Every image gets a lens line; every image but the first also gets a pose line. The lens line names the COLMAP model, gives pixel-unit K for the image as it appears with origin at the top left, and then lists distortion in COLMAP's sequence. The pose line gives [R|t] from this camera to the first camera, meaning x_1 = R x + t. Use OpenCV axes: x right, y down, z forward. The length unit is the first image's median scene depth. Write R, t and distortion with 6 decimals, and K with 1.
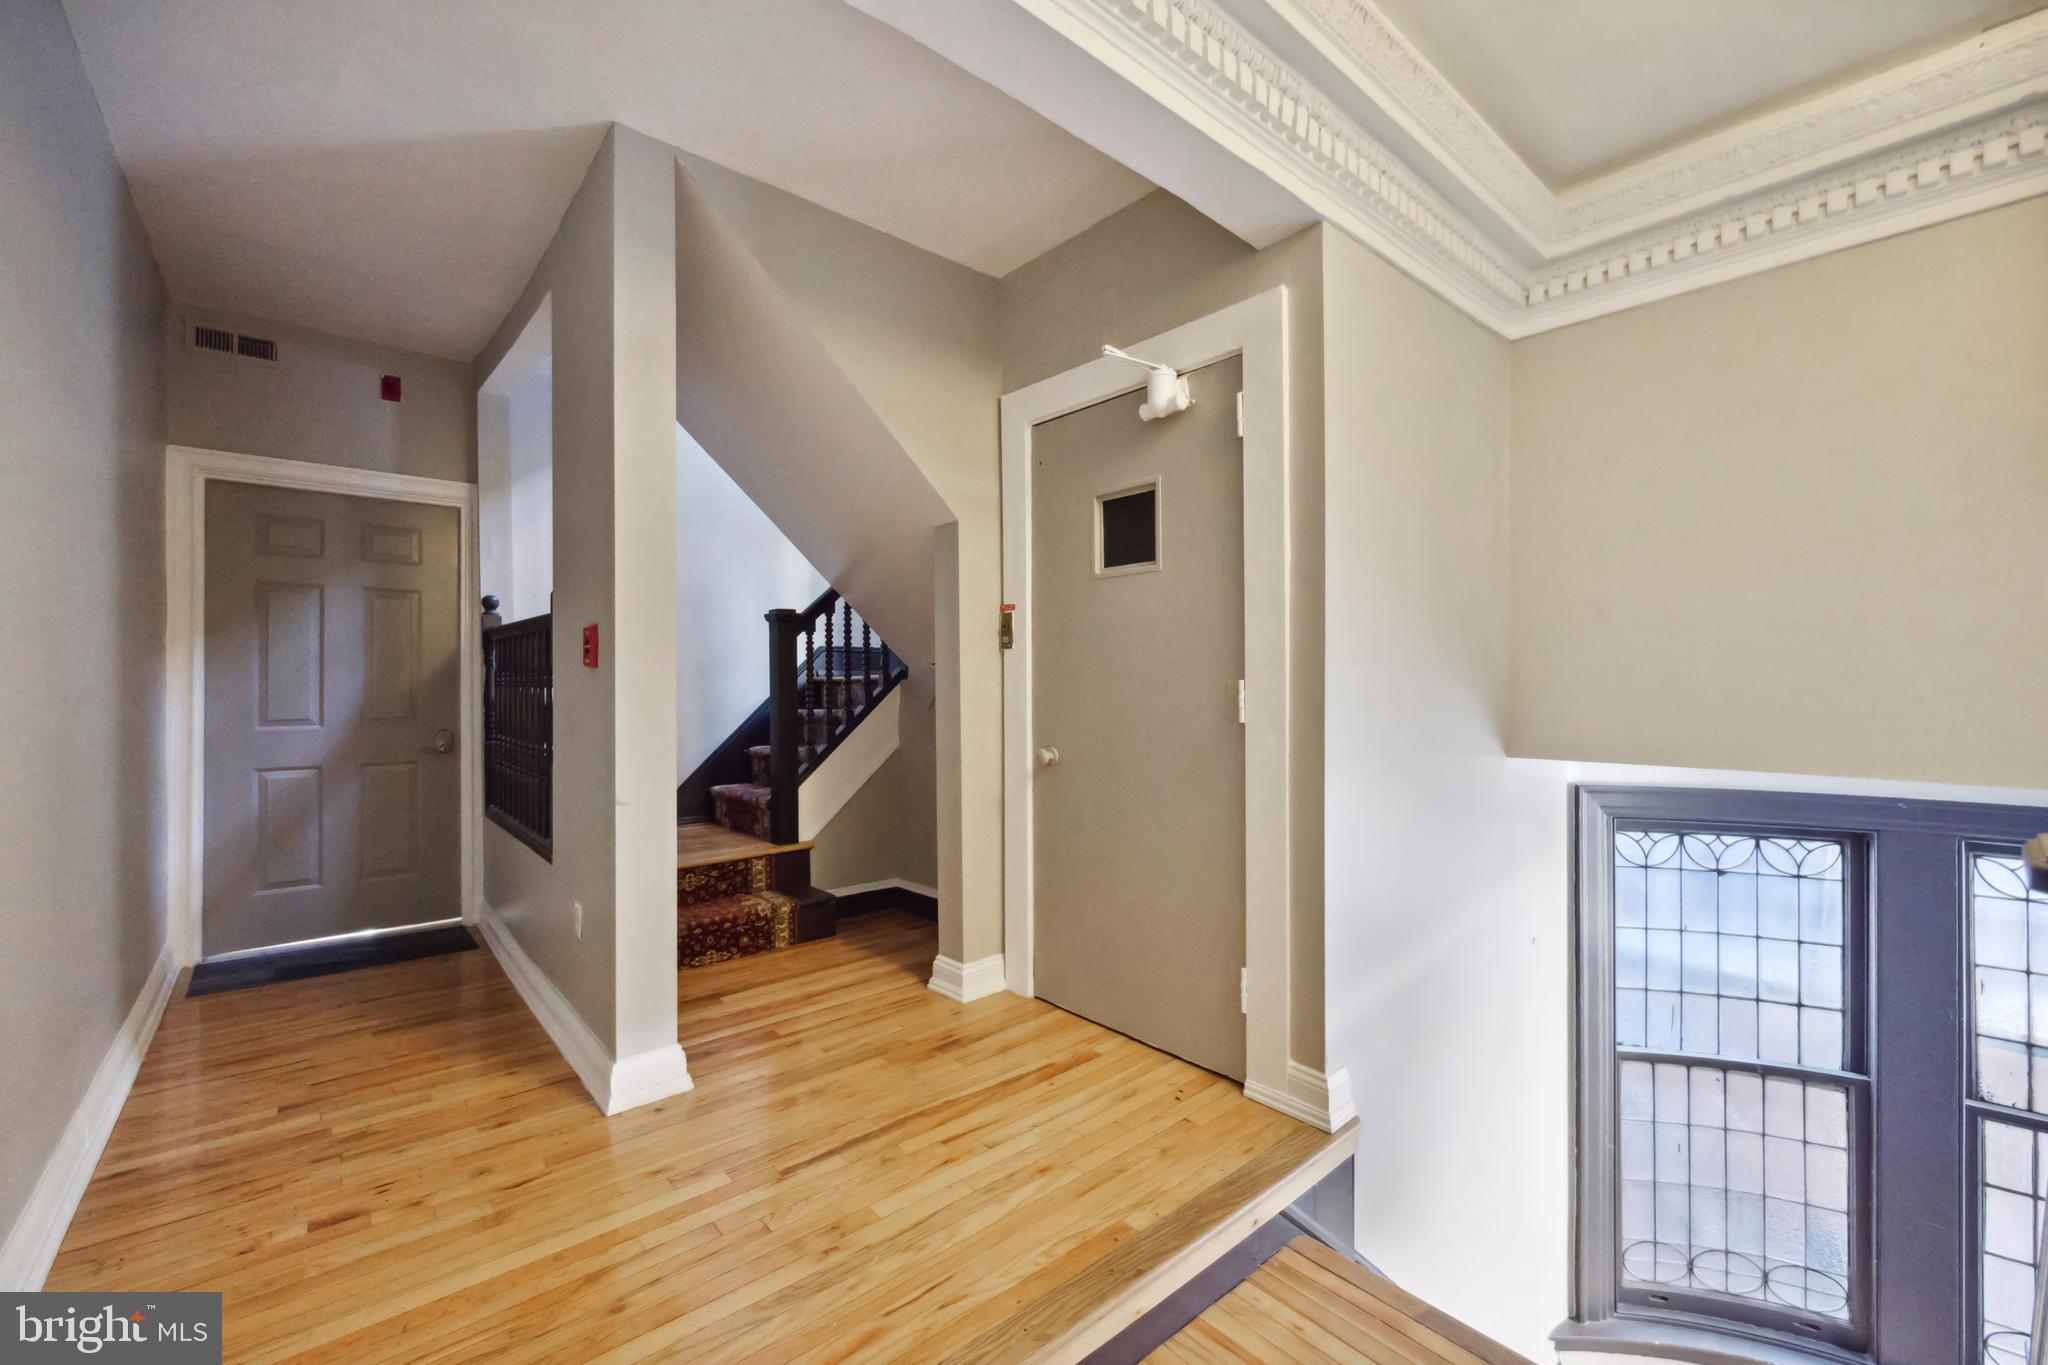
lens RADIAL K [[837.3, 0, 1041.4], [0, 837.3, 694.9], [0, 0, 1]] dist [0.001567, -0.000211]
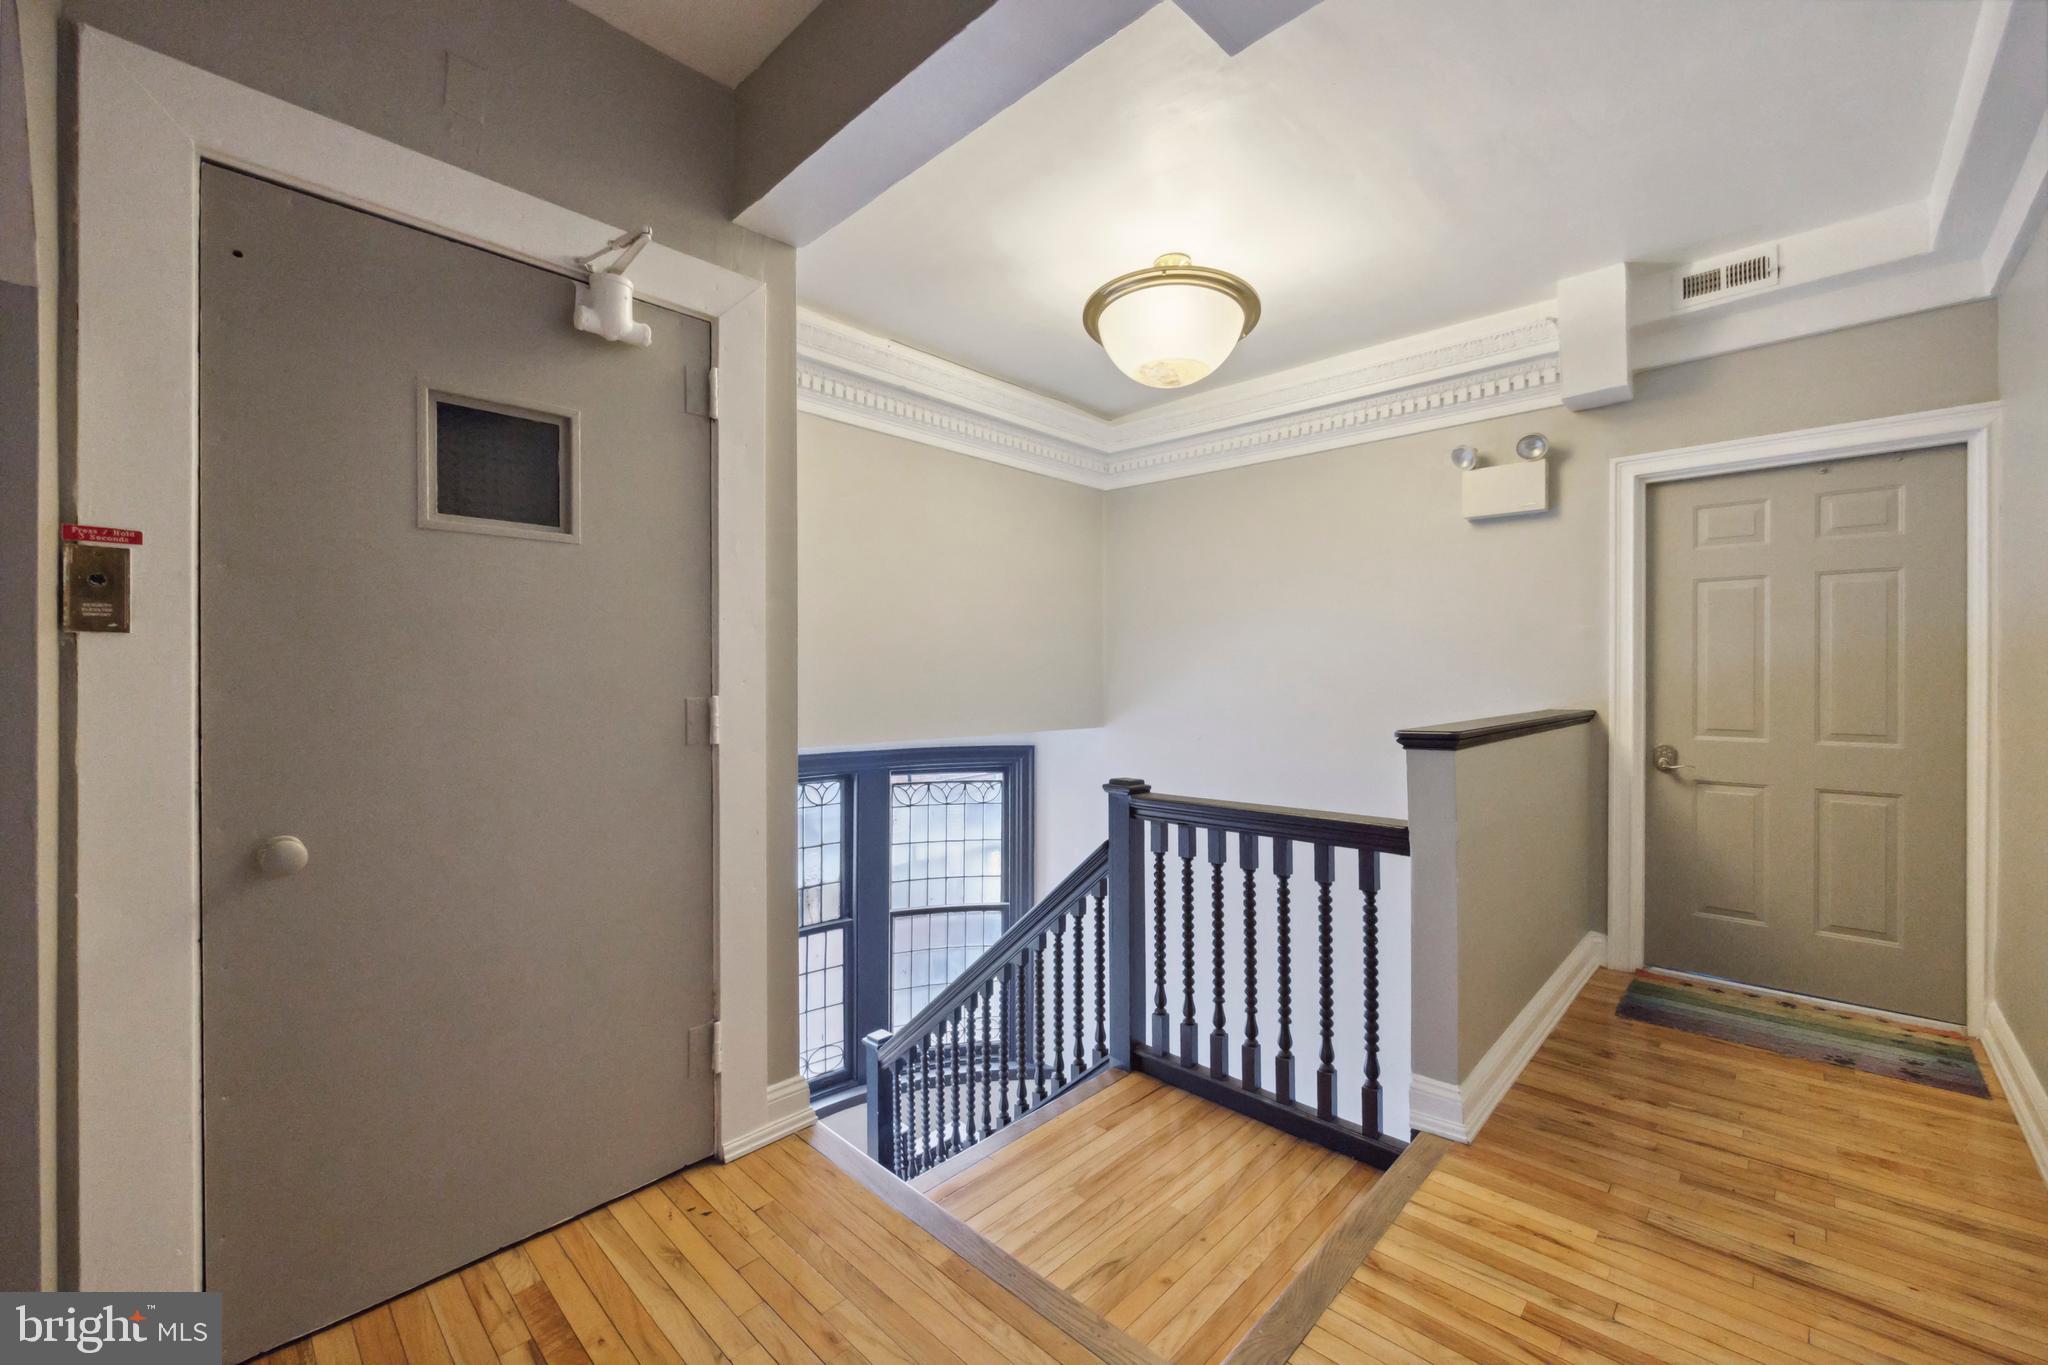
lens RADIAL K [[837.3, 0, 1039.5], [0, 837.3, 661.0], [0, 0, 1]] dist [0.001567, -0.000211]
pose [[-0.101842, 0.003110, 0.994796, -0.642370], [0.007967, 0.999966, -0.002310, -0.045395], [-0.994769, 0.007691, -0.101863, 0.720752]]
